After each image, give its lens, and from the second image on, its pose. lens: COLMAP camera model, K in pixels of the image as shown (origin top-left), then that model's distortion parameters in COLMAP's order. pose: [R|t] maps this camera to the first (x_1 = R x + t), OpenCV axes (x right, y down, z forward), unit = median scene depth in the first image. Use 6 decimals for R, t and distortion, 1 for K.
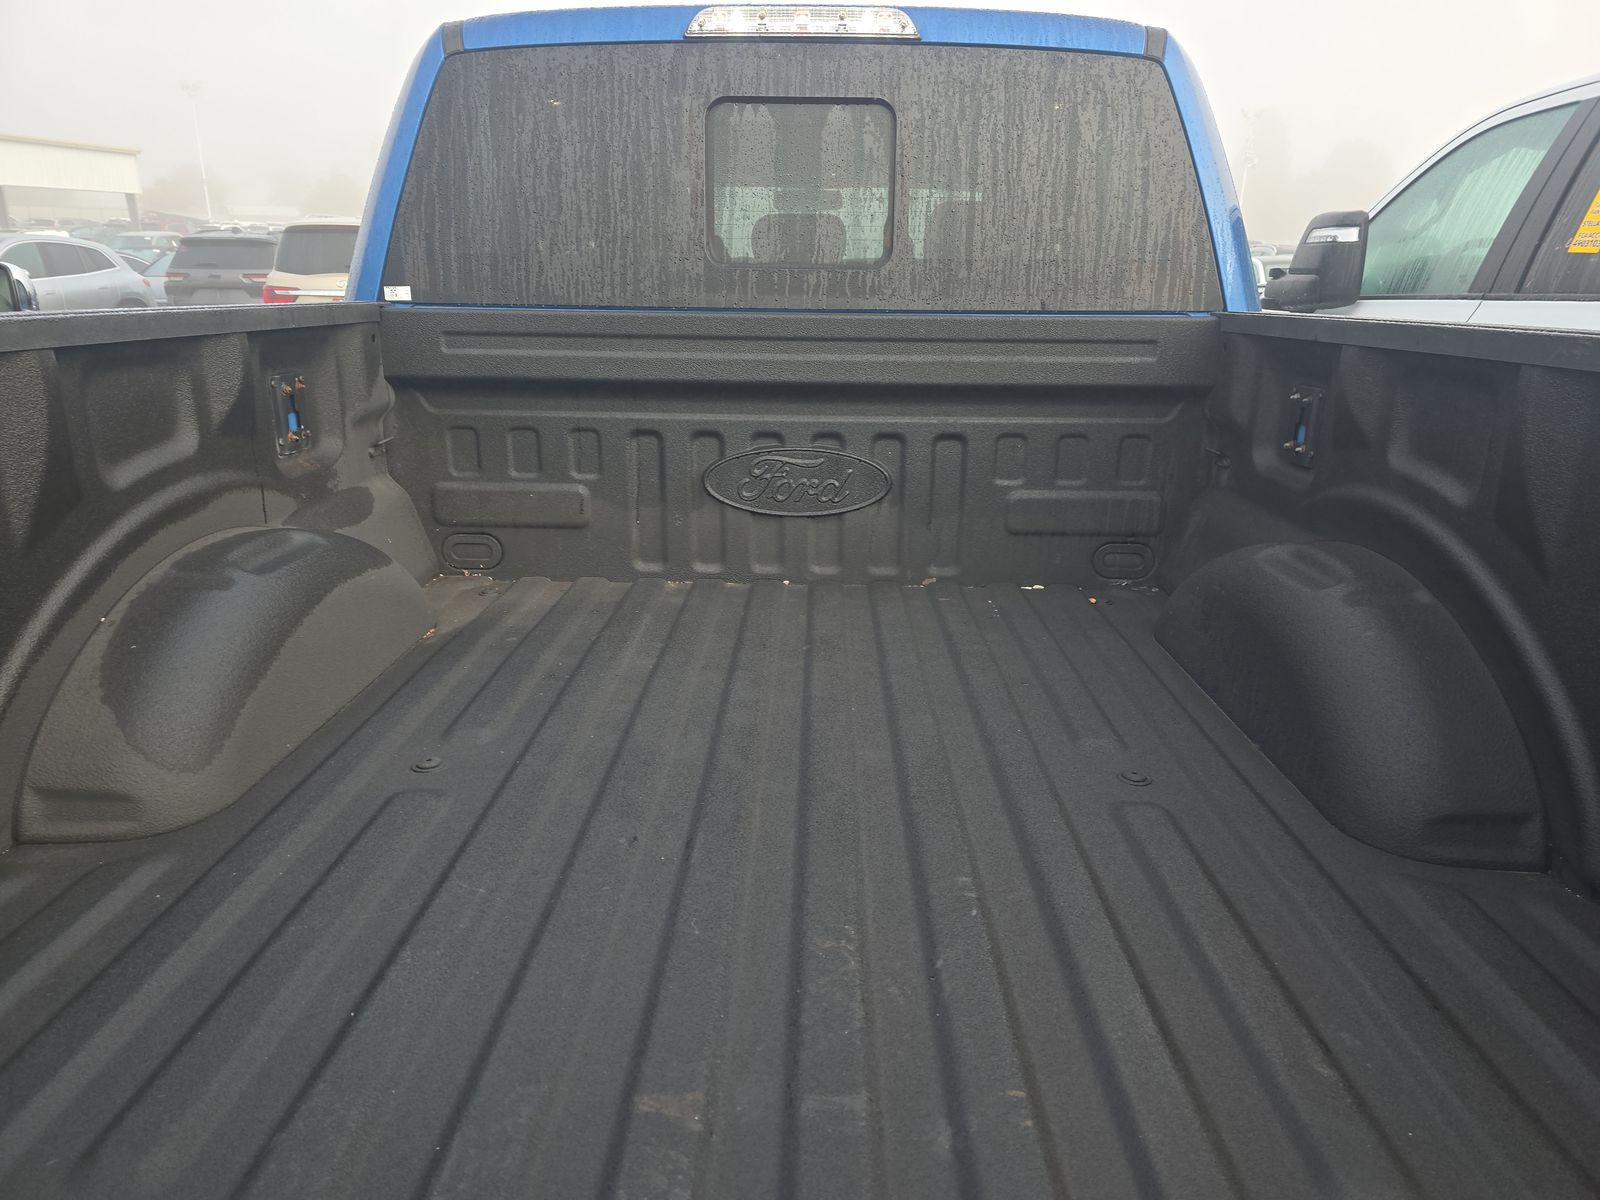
lens RADIAL K [[1069.6, 0, 805.0], [0, 1069.6, 601.0], [0, 0, 1]] dist [0.056943, -0.041768]
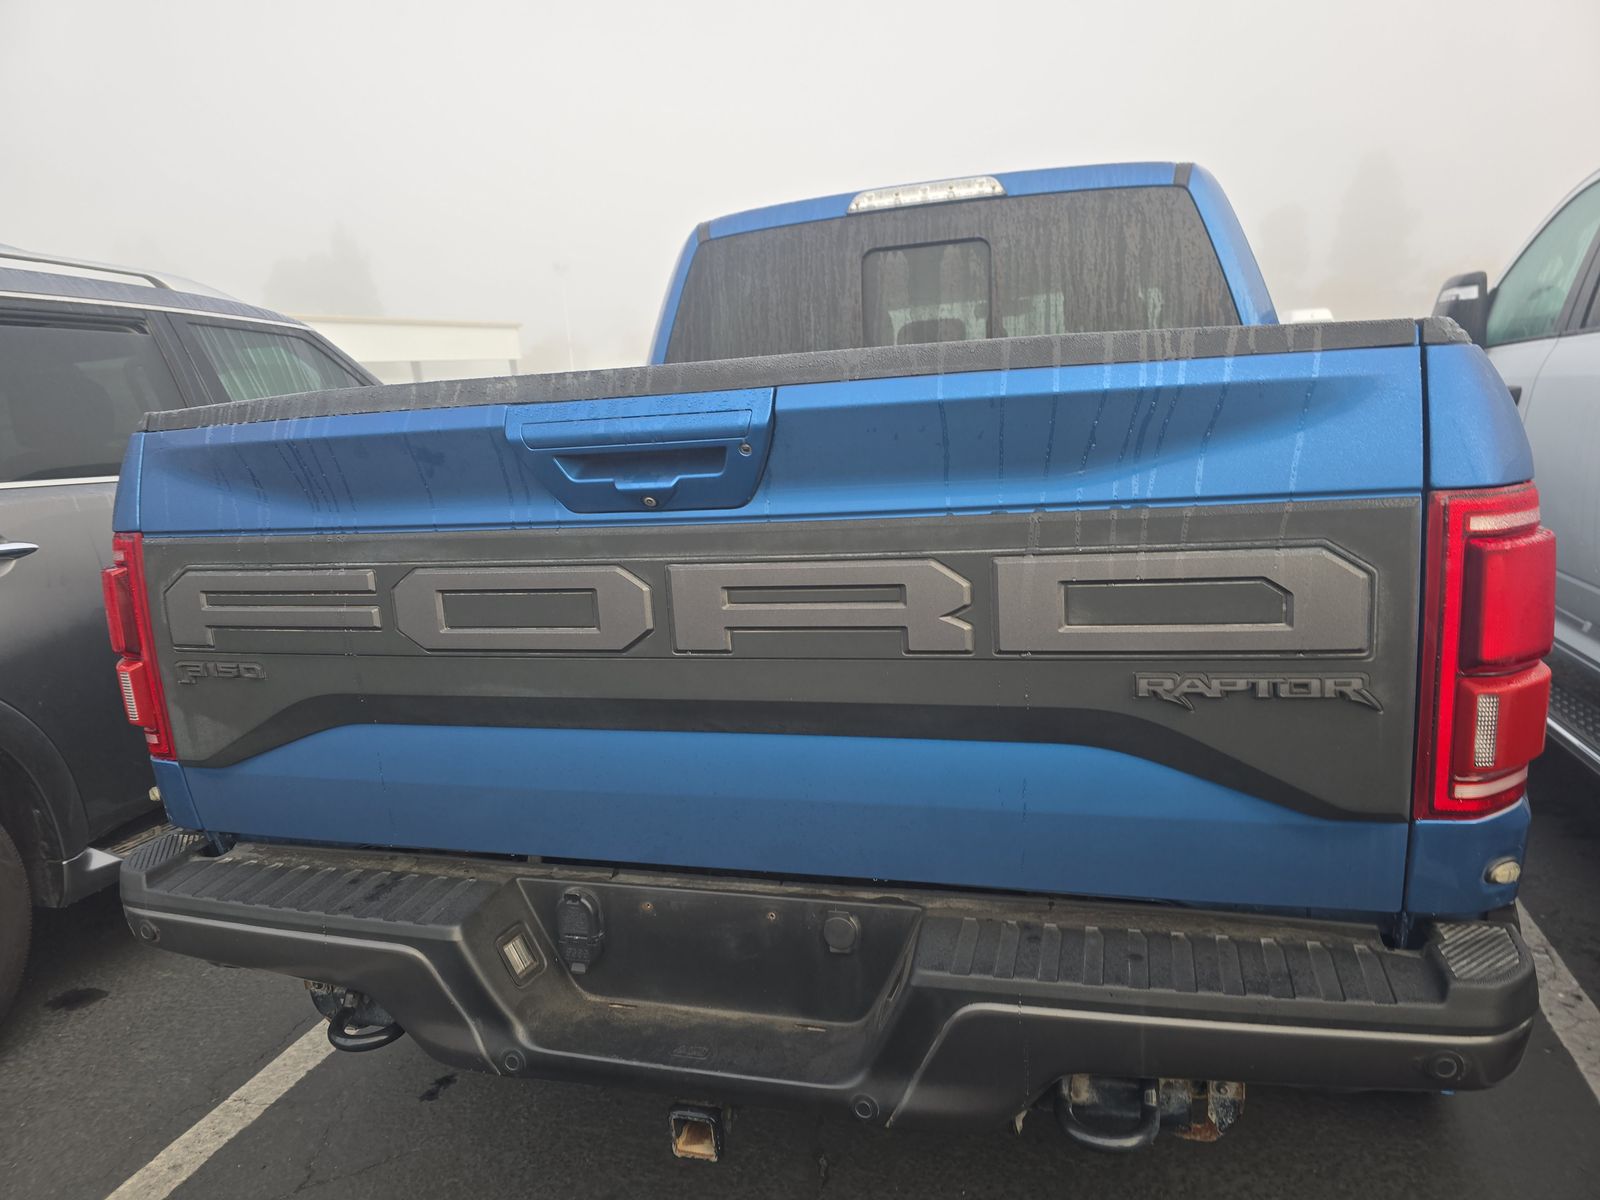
lens RADIAL K [[1069.6, 0, 799.8], [0, 1069.6, 605.4], [0, 0, 1]] dist [0.056943, -0.041768]
pose [[0.960132, -0.019351, -0.278876, 0.228970], [-0.008673, 0.995059, -0.098904, 0.164783], [0.279412, 0.097380, 0.955220, -0.384141]]
